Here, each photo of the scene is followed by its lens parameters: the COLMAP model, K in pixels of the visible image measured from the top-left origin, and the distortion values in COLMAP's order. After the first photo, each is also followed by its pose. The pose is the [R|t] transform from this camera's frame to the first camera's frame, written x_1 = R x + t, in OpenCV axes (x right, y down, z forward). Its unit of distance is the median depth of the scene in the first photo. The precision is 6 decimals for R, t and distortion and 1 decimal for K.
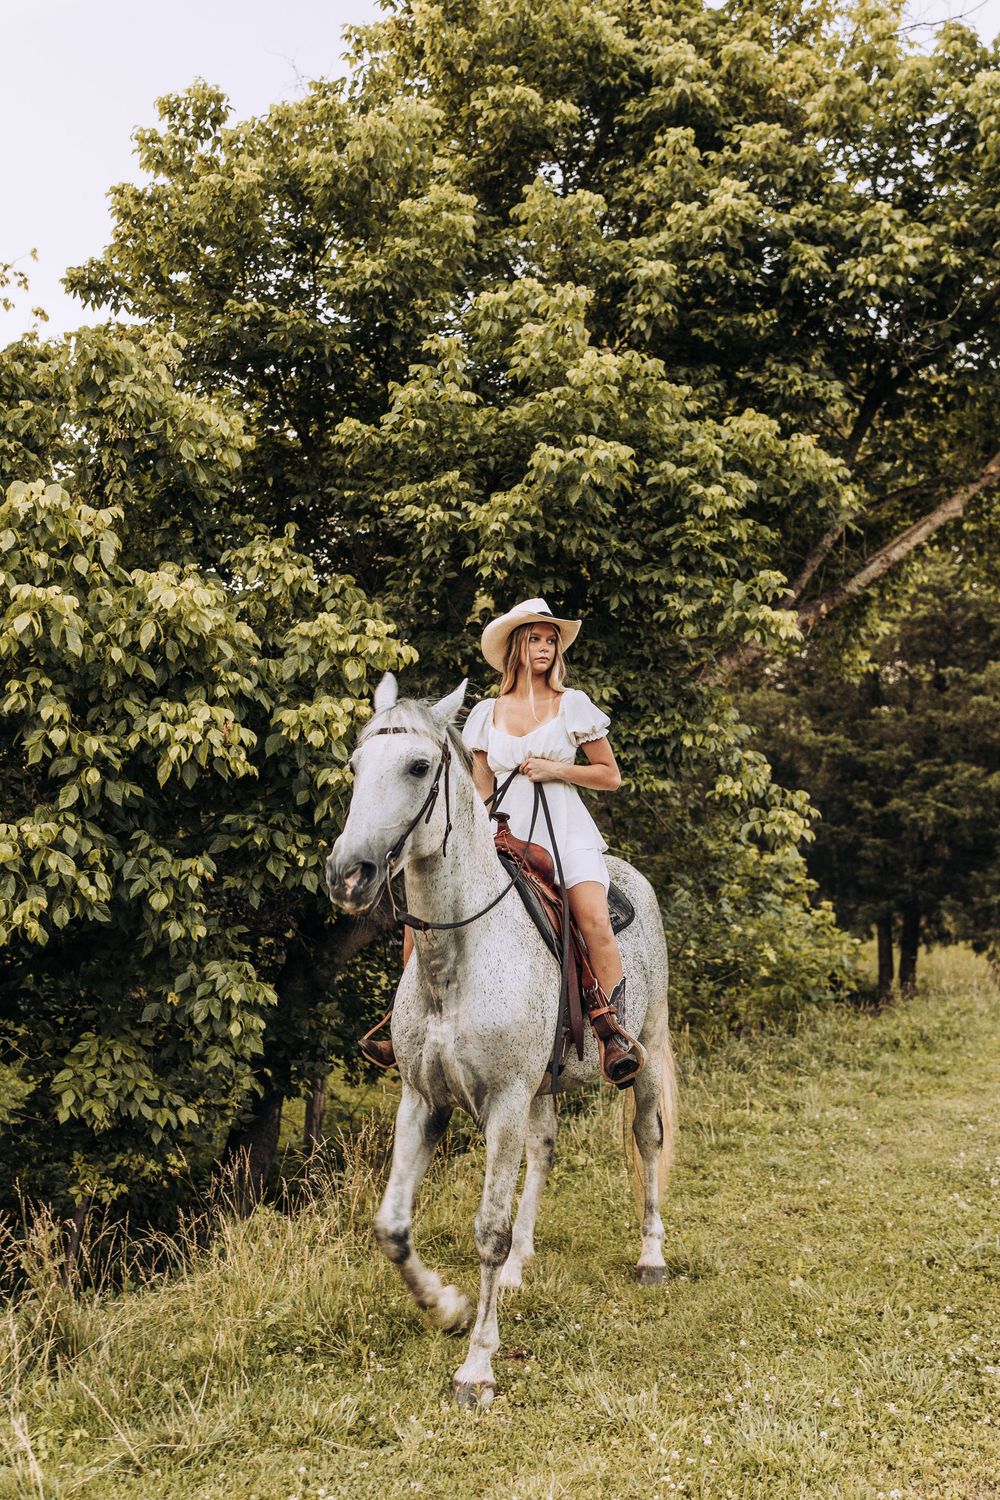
lens RADIAL K [[1544.3, 0, 483.9], [0, 1544.3, 755.7], [0, 0, 1]] dist [0.028821, -0.006203]
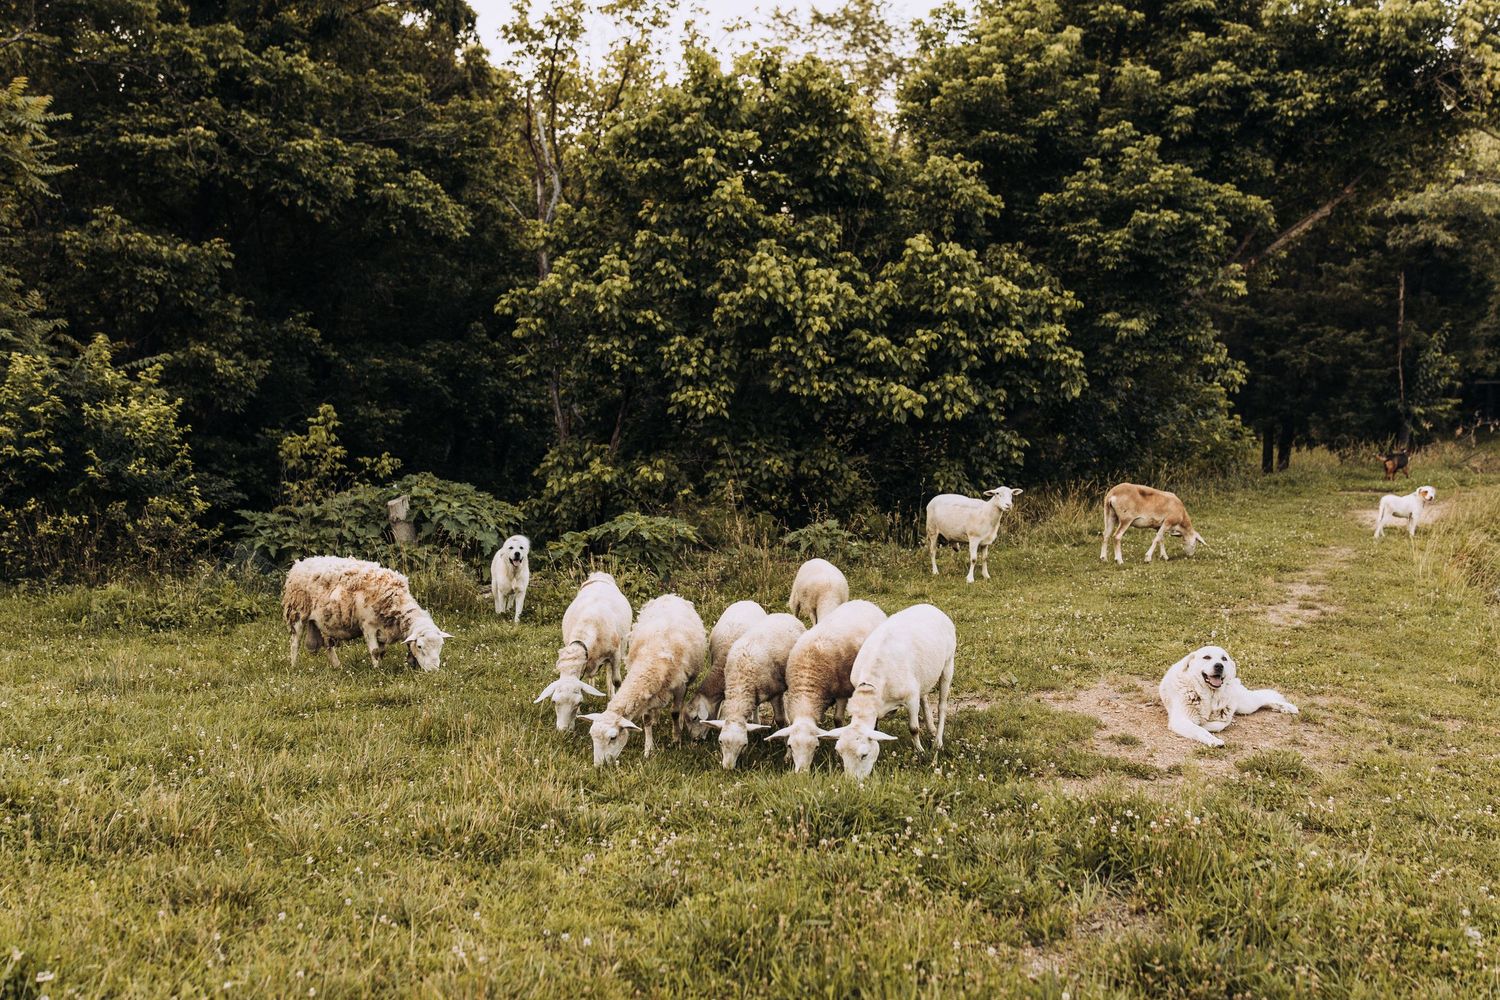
lens RADIAL K [[1471.3, 0, 719.6], [0, 1471.3, 486.6], [0, 0, 1]] dist [0.030690, -0.078194]
pose [[0.995001, 0.024750, -0.096745, -0.327194], [-0.010691, 0.989633, 0.143218, -0.093916], [0.099287, -0.141467, 0.984951, -1.166608]]
